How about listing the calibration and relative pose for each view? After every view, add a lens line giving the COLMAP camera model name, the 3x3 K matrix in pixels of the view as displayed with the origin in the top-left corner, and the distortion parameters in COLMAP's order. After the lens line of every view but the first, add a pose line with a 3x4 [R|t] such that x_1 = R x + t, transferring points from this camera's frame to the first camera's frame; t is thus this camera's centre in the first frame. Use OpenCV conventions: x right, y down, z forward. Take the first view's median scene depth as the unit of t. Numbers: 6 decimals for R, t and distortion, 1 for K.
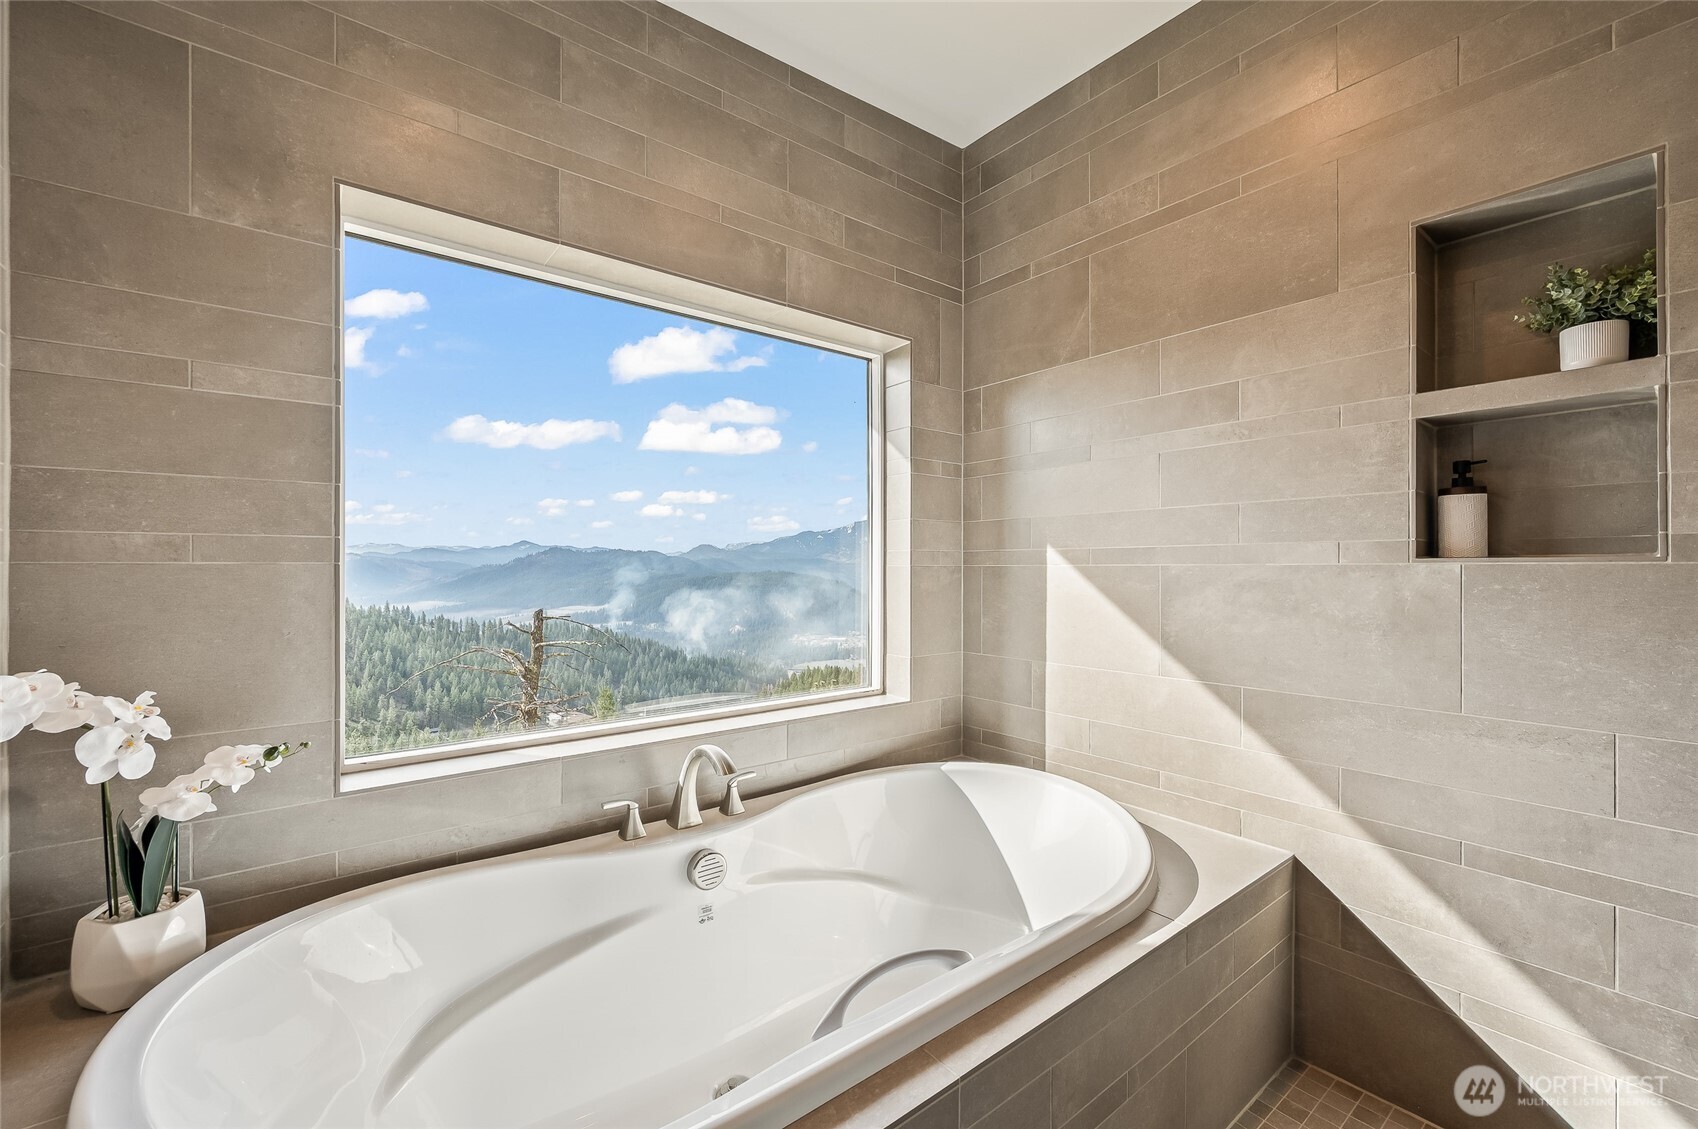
lens RADIAL K [[677.7, 0, 845.7], [0, 677.7, 566.1], [0, 0, 1]] dist [0.003362, -0.000658]
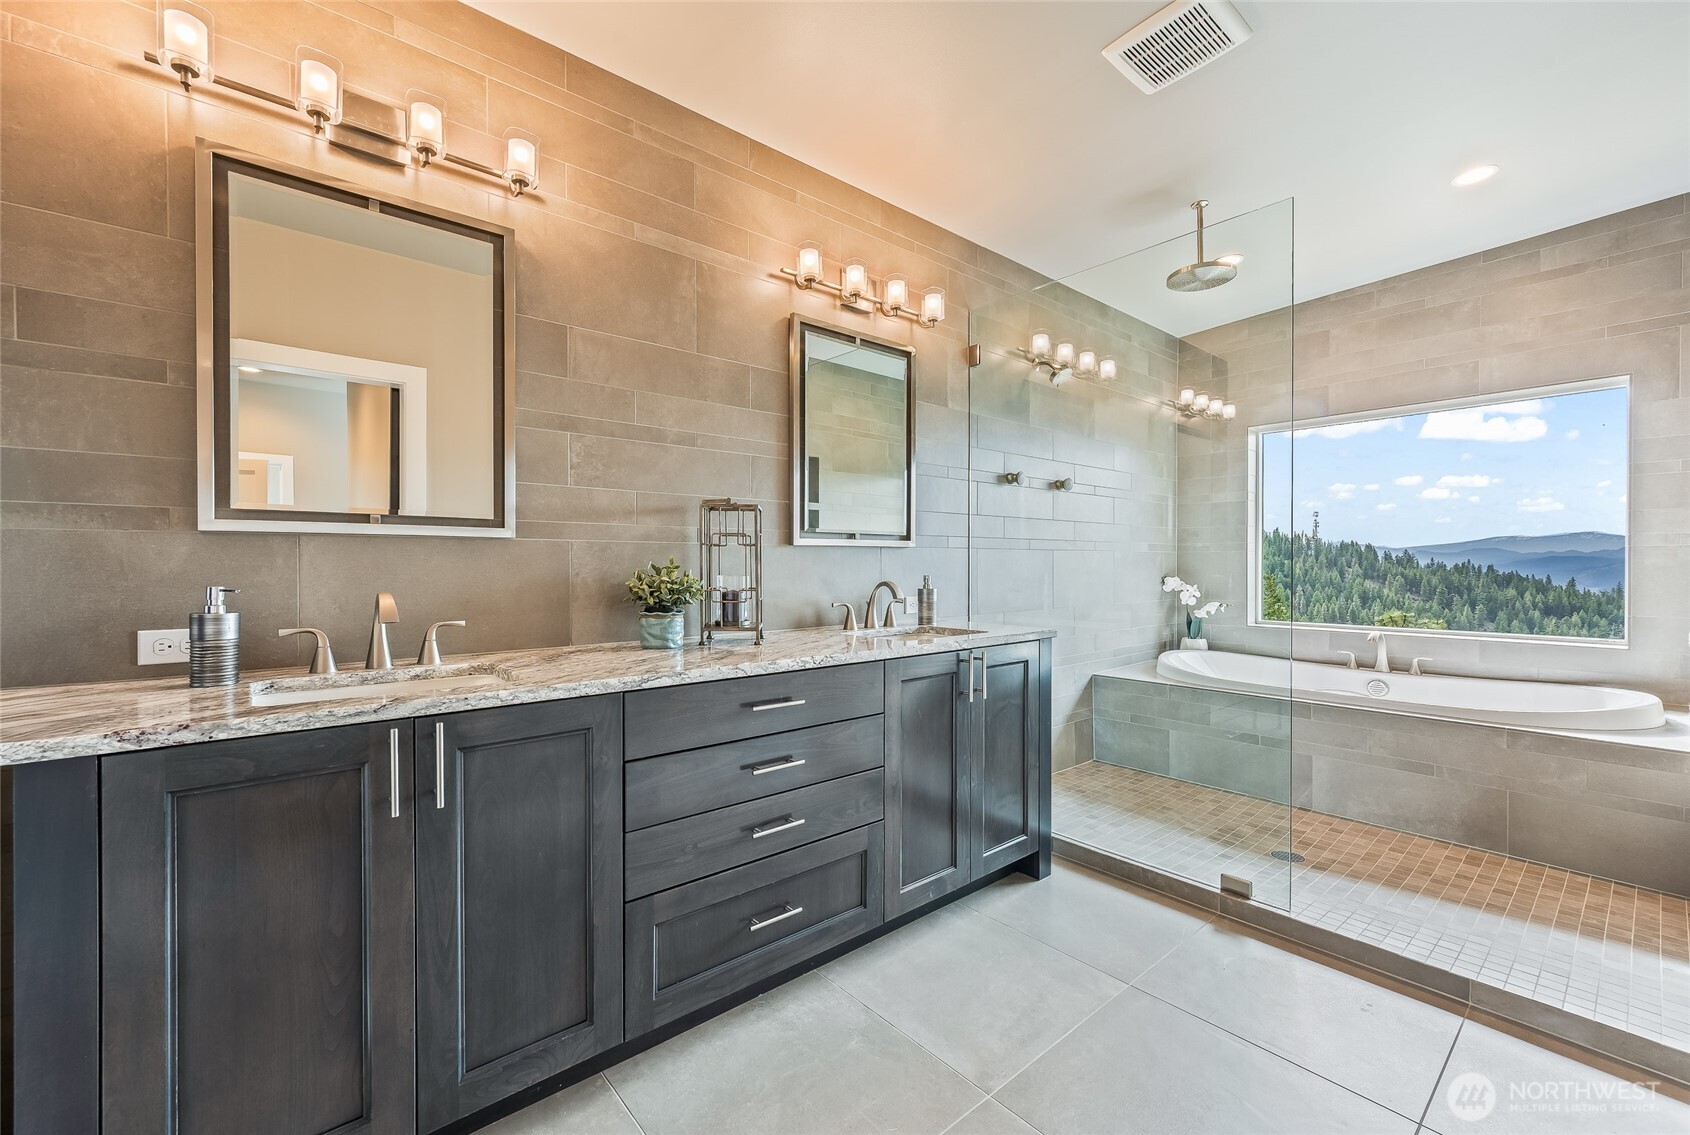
lens RADIAL K [[678.1, 0, 841.8], [0, 678.1, 572.8], [0, 0, 1]] dist [0.001944, 0.000193]
pose [[0.029743, 0.013022, -0.999473, 1.312892], [0.001793, 0.999913, 0.013081, 0.028973], [0.999556, -0.002181, 0.029717, -0.536518]]
